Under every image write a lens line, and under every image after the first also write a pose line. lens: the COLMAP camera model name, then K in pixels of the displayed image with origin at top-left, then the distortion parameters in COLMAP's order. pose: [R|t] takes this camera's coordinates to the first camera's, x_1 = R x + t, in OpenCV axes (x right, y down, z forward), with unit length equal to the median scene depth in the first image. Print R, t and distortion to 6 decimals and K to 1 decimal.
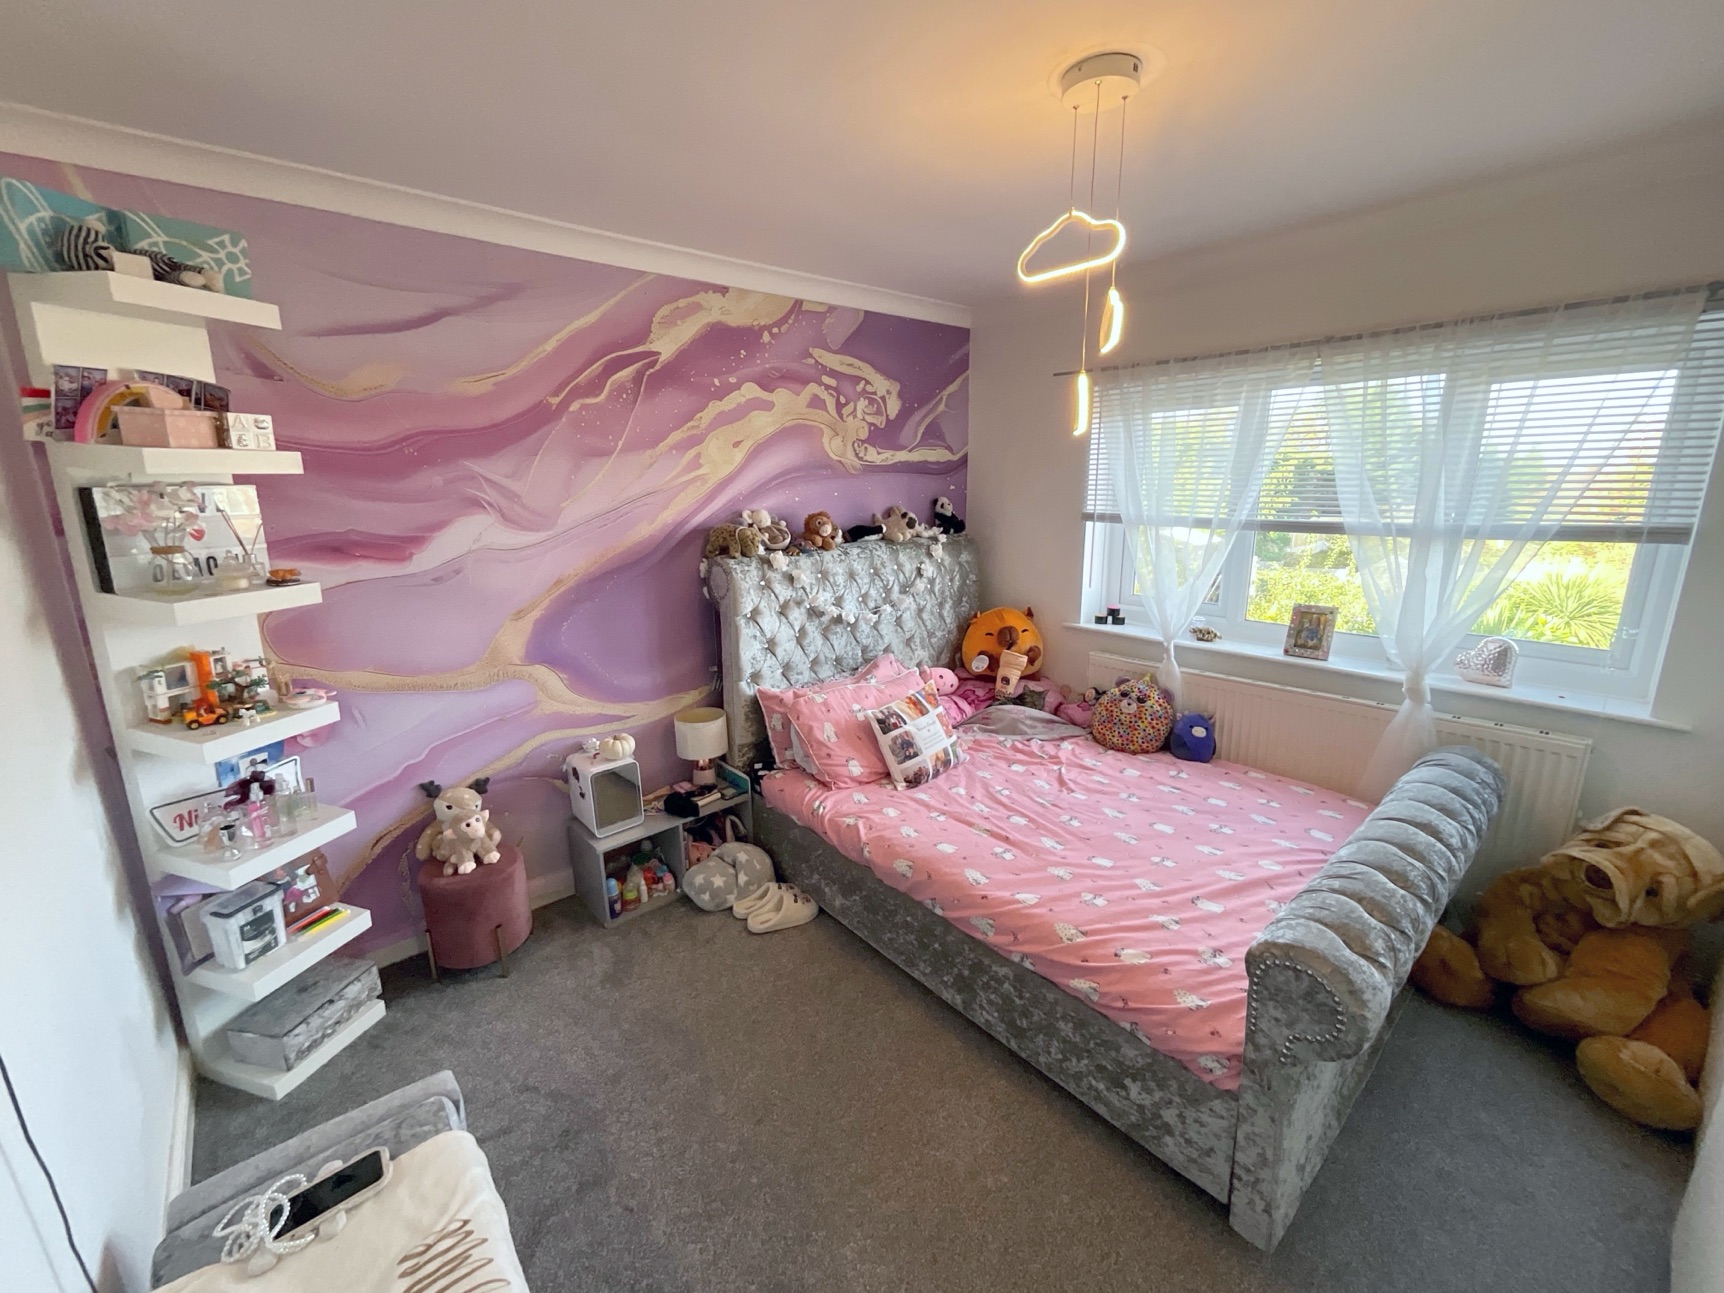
lens RADIAL K [[700.3, 0, 859.8], [0, 700.3, 642.6], [0, 0, 1]] dist [-0.003766, 0.001641]
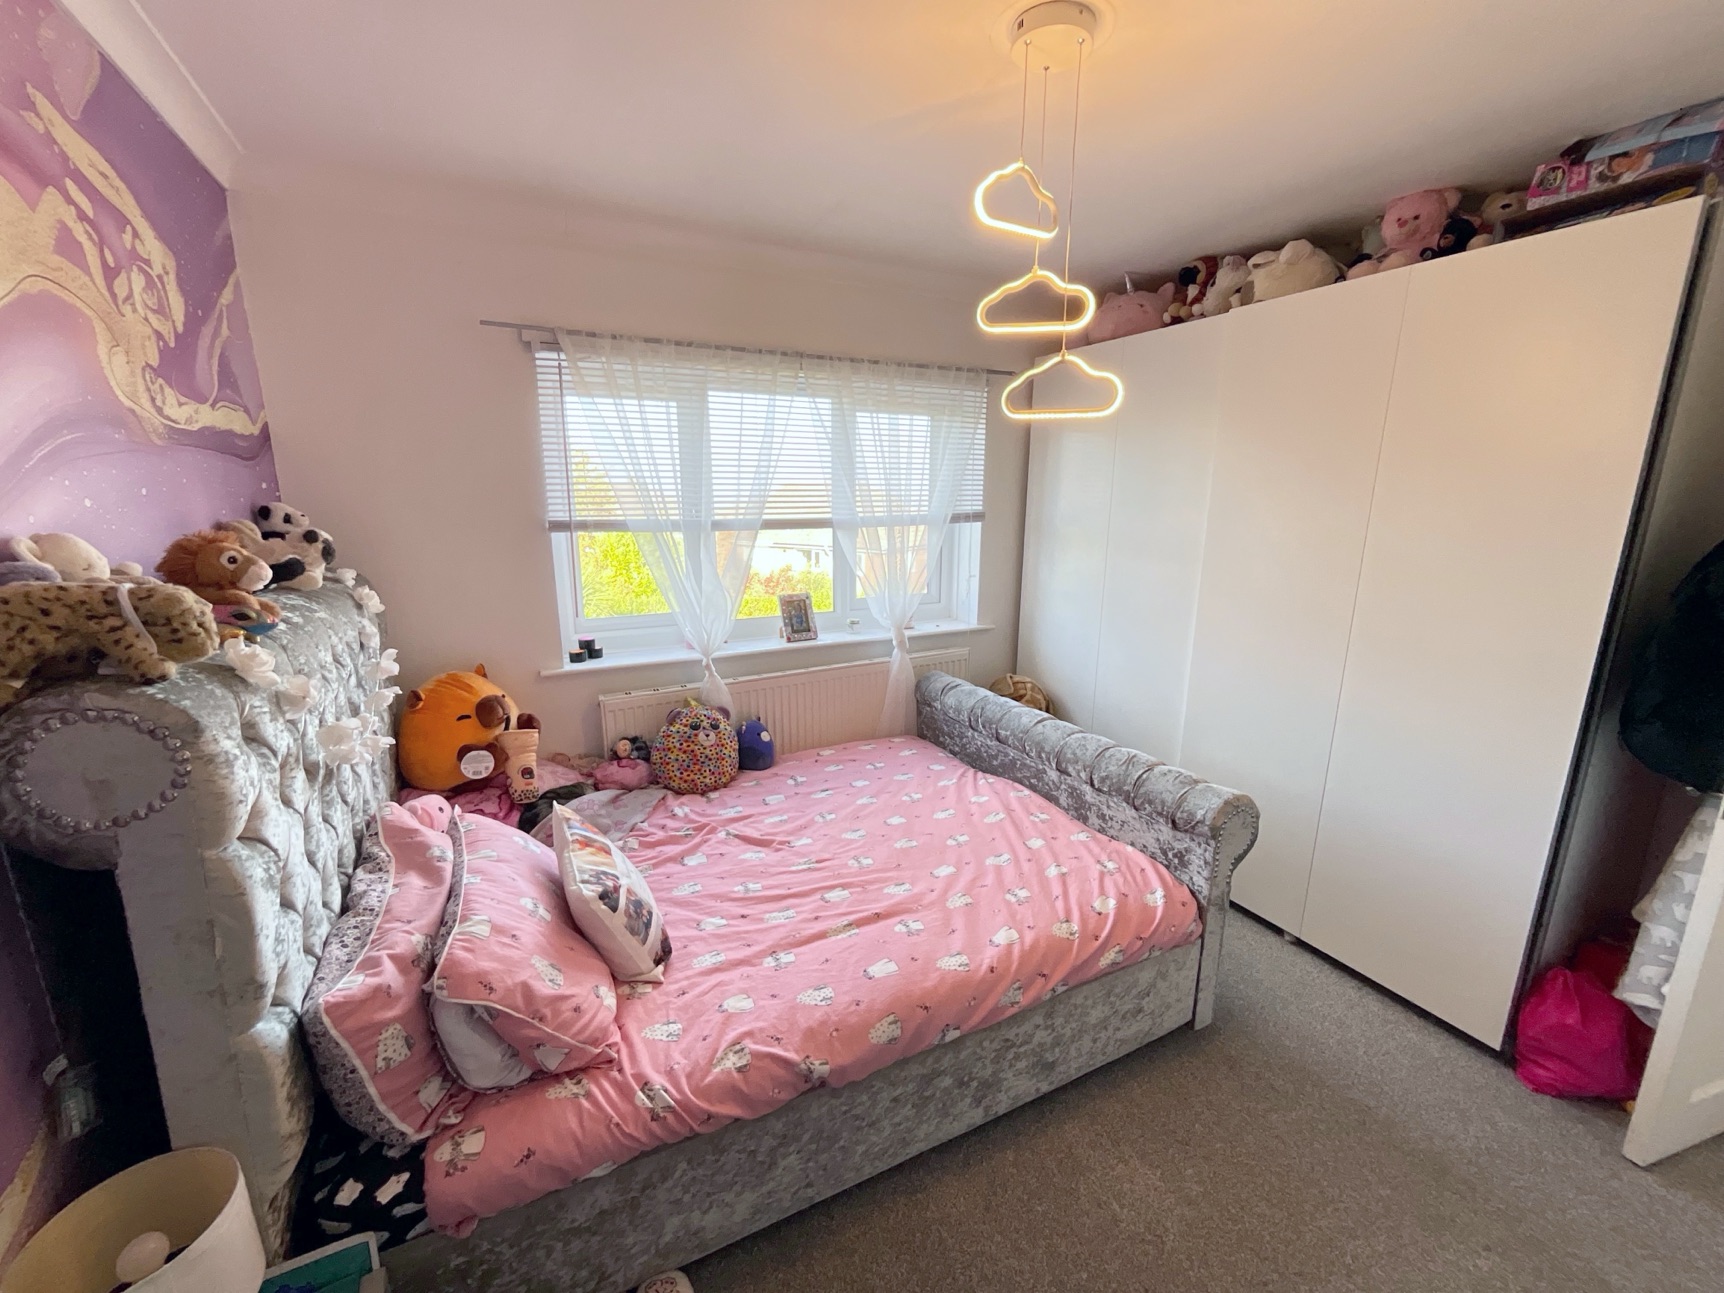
lens RADIAL K [[700.3, 0, 861.3], [0, 700.3, 644.5], [0, 0, 1]] dist [-0.003766, 0.001641]
pose [[0.232502, -0.195991, 0.952644, -0.399426], [0.215108, 0.965592, 0.146156, -0.113410], [-0.948510, 0.170940, 0.266662, 0.599090]]
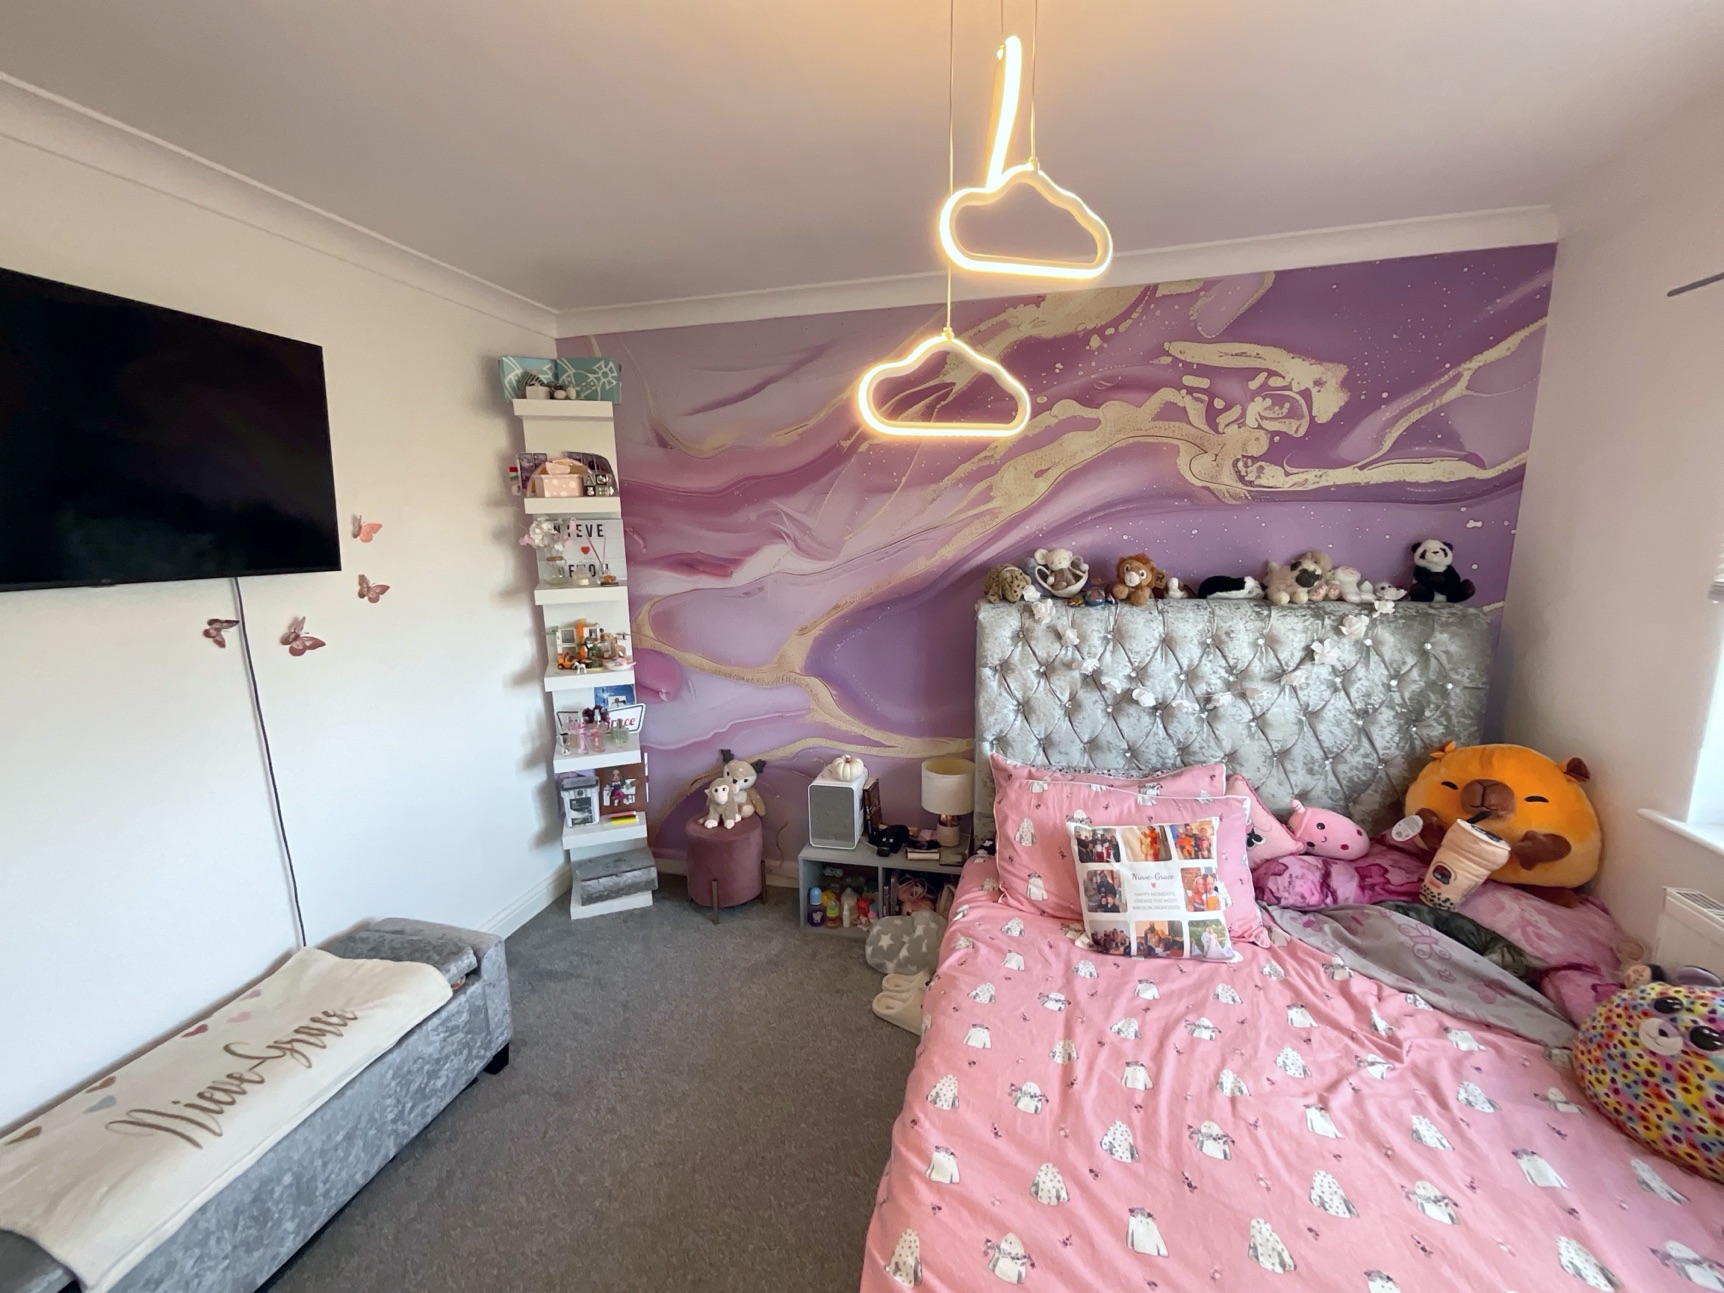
lens RADIAL K [[700.3, 0, 859.0], [0, 700.3, 640.9], [0, 0, 1]] dist [-0.003766, 0.001641]
pose [[0.571404, 0.142479, -0.808206, 0.438426], [-0.180544, 0.982511, 0.045563, -0.081684], [0.800563, 0.119882, 0.587134, 0.349904]]
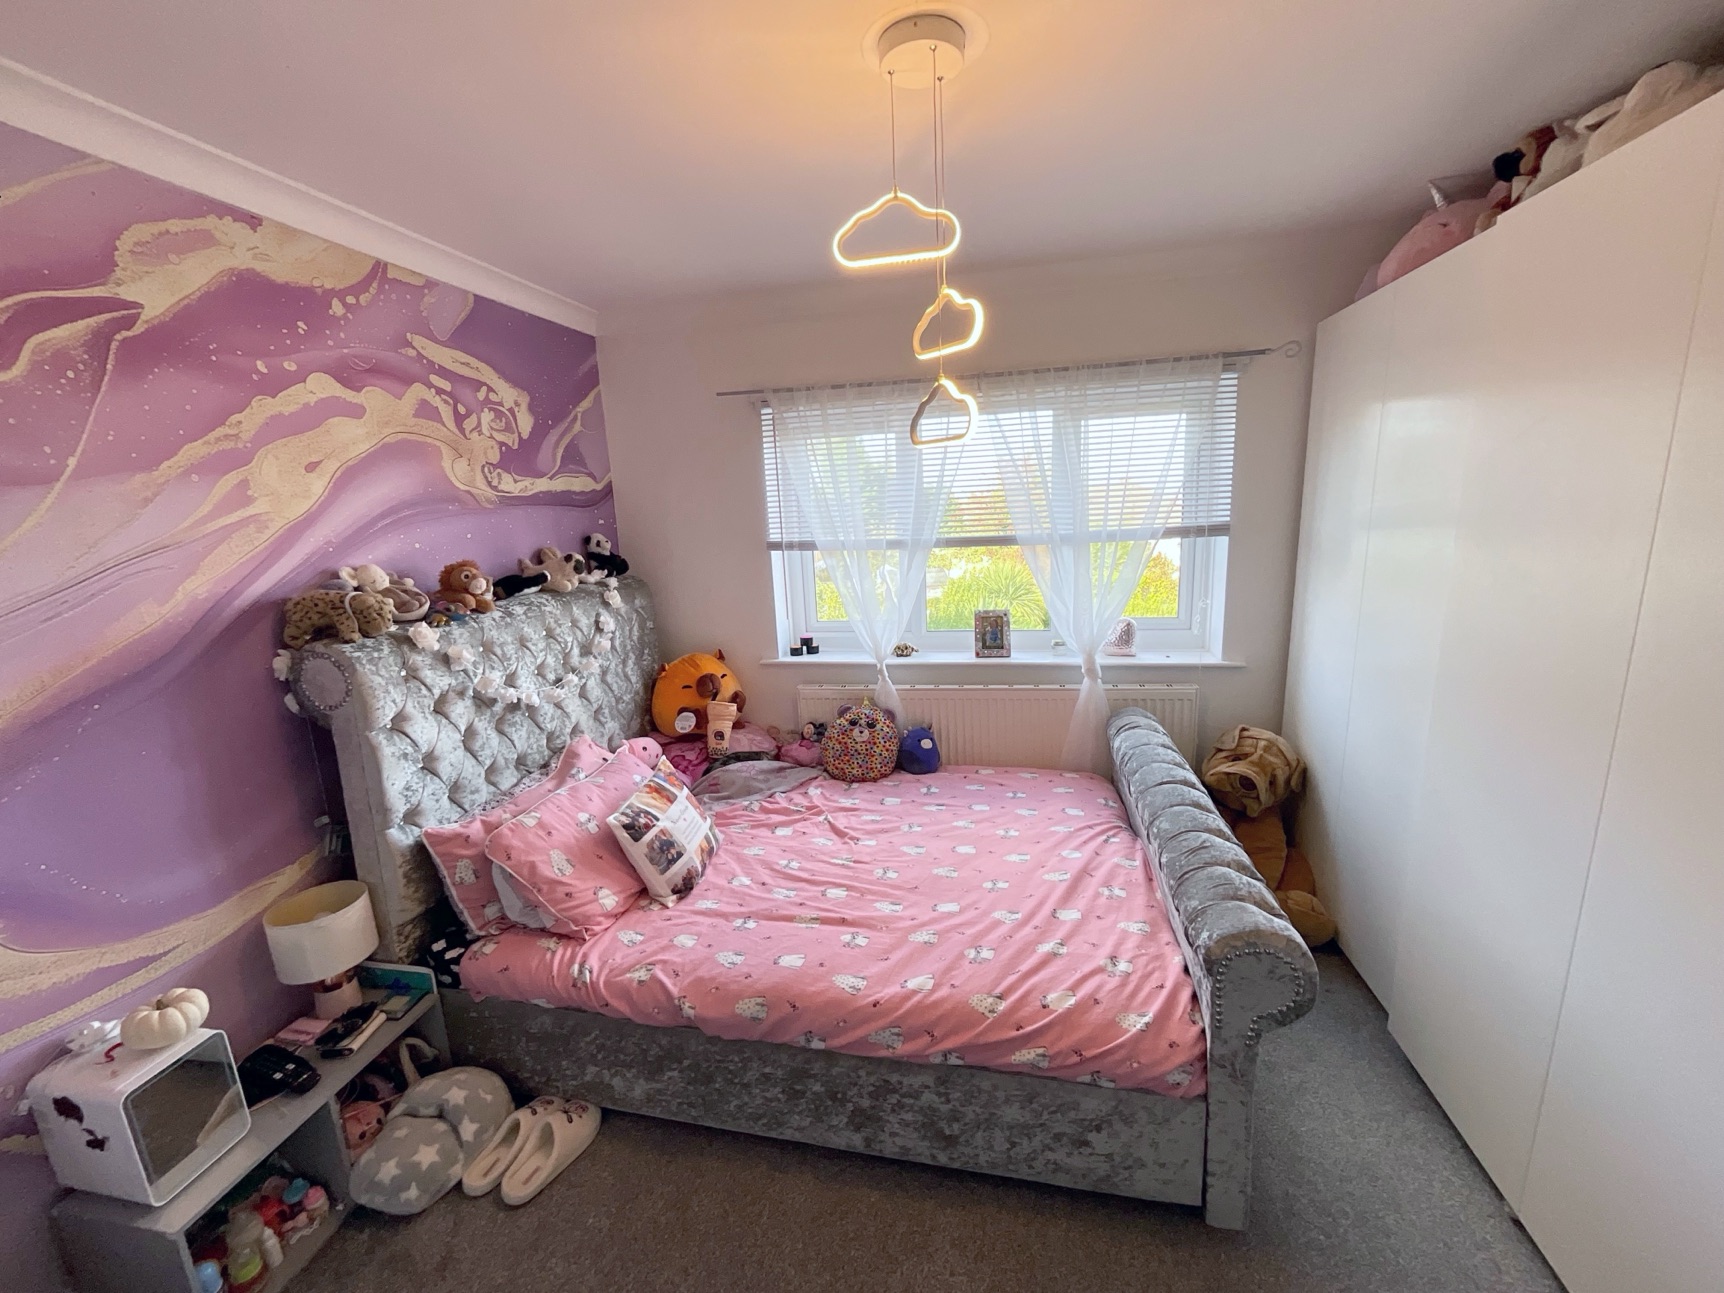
lens RADIAL K [[700.3, 0, 861.3], [0, 700.3, 643.9], [0, 0, 1]] dist [-0.003766, 0.001641]
pose [[0.795151, -0.143936, 0.589082, -0.181777], [0.170783, 0.985256, 0.010212, -0.045693], [-0.581867, 0.092485, 0.808009, 0.212117]]
